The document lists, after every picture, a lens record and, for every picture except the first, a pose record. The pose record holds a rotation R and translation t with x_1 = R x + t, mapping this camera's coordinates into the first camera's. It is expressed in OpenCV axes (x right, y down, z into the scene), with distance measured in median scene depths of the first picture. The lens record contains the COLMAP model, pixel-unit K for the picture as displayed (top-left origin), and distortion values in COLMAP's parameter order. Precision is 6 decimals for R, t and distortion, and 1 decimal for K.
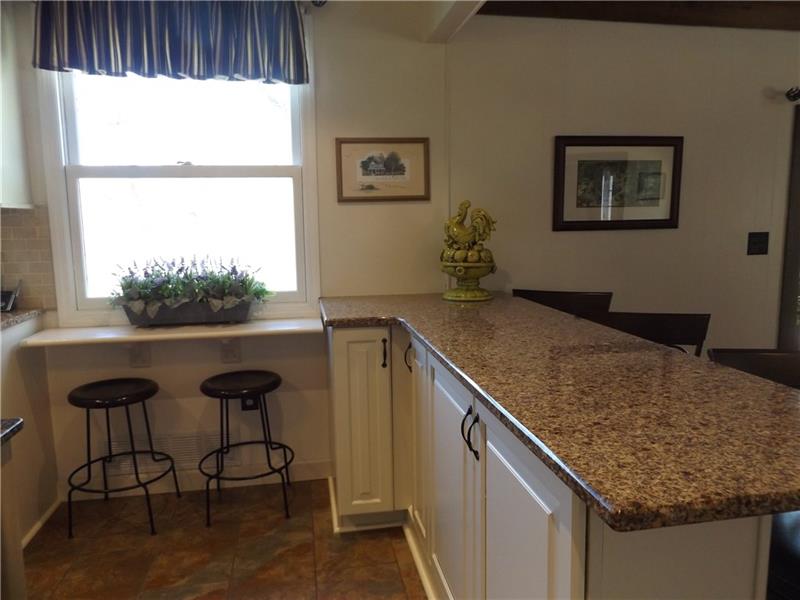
lens RADIAL K [[585.0, 0, 399.6], [0, 585.0, 301.0], [0, 0, 1]] dist [-0.007810, -0.004725]
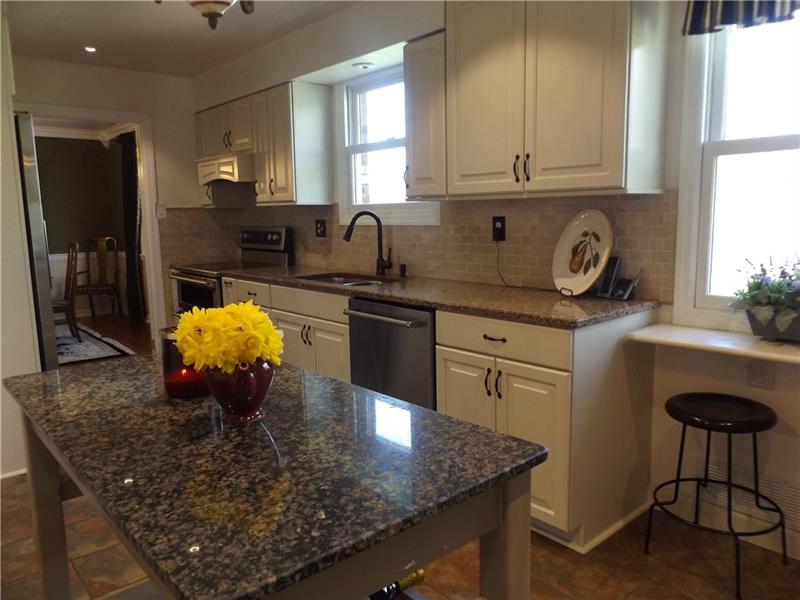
lens RADIAL K [[585.0, 0, 397.4], [0, 585.0, 305.8], [0, 0, 1]] dist [-0.007810, -0.004725]
pose [[0.508606, 0.130231, -0.851093, -0.030380], [-0.097084, 0.990865, 0.093601, -0.026981], [0.855508, 0.035021, 0.516604, 0.164654]]
